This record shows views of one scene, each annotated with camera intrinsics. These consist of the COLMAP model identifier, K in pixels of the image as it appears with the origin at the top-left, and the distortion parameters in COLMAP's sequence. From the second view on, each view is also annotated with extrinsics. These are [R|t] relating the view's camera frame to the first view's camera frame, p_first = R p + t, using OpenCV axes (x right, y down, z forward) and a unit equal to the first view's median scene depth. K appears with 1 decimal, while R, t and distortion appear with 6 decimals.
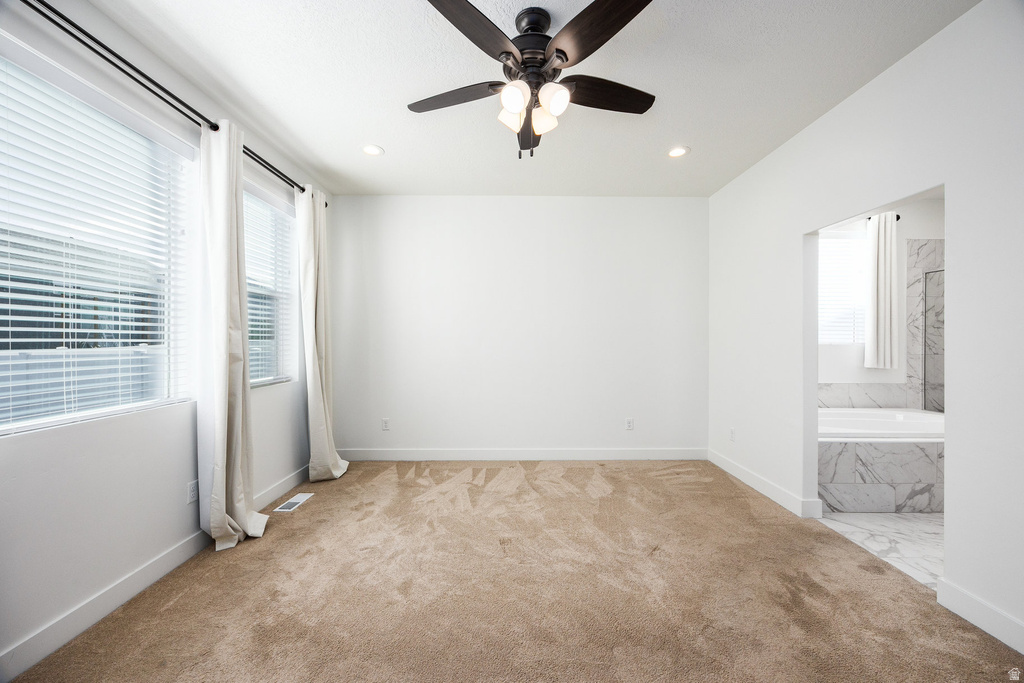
lens RADIAL K [[394.9, 0, 520.0], [0, 394.9, 342.3], [0, 0, 1]] dist [-0.002254, -0.000408]
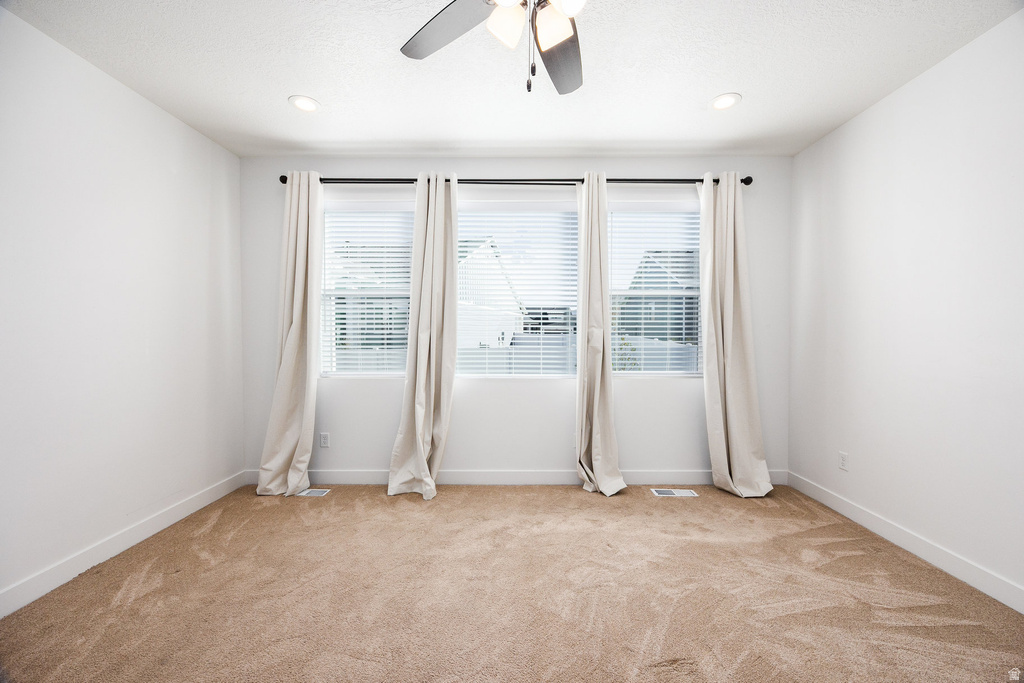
lens RADIAL K [[394.9, 0, 515.8], [0, 394.9, 344.4], [0, 0, 1]] dist [-0.002254, -0.000408]
pose [[-0.034098, 0.020976, -0.999198, 0.337525], [-0.007819, 0.999744, 0.021255, -0.001496], [0.999388, 0.008538, -0.033925, 0.448633]]
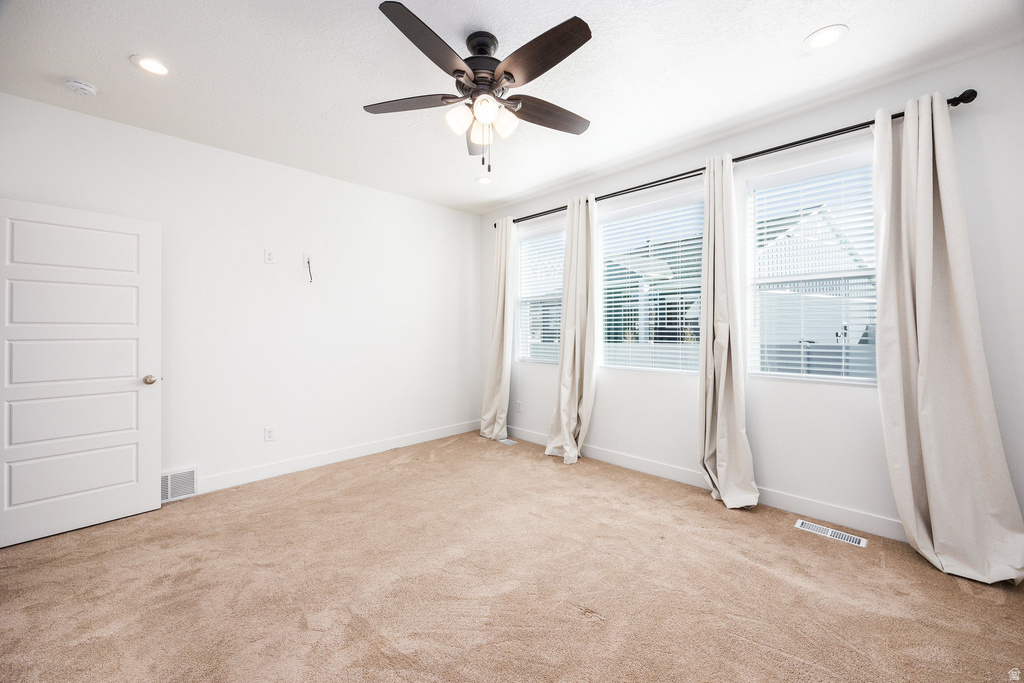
lens RADIAL K [[394.9, 0, 506.9], [0, 394.9, 330.6], [0, 0, 1]] dist [-0.002254, -0.000408]
pose [[-0.735920, -0.000524, -0.677069, 0.328589], [-0.004746, 0.999979, 0.004384, -0.004869], [0.677052, 0.006440, -0.735907, 0.830506]]
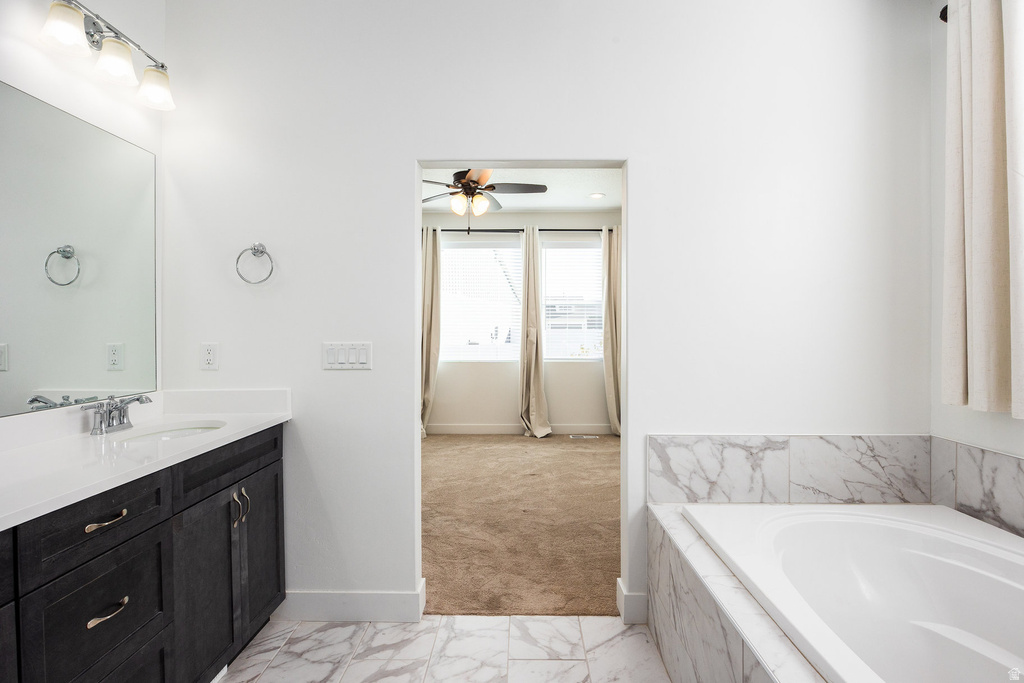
lens RADIAL K [[528.1, 0, 503.1], [0, 528.1, 336.5], [0, 0, 1]] dist [-0.002455, -0.000227]
pose [[-0.068778, 0.008738, -0.997594, 1.097368], [-0.008739, 0.999918, 0.009361, -0.005502], [0.997594, 0.009362, -0.068696, 0.596377]]
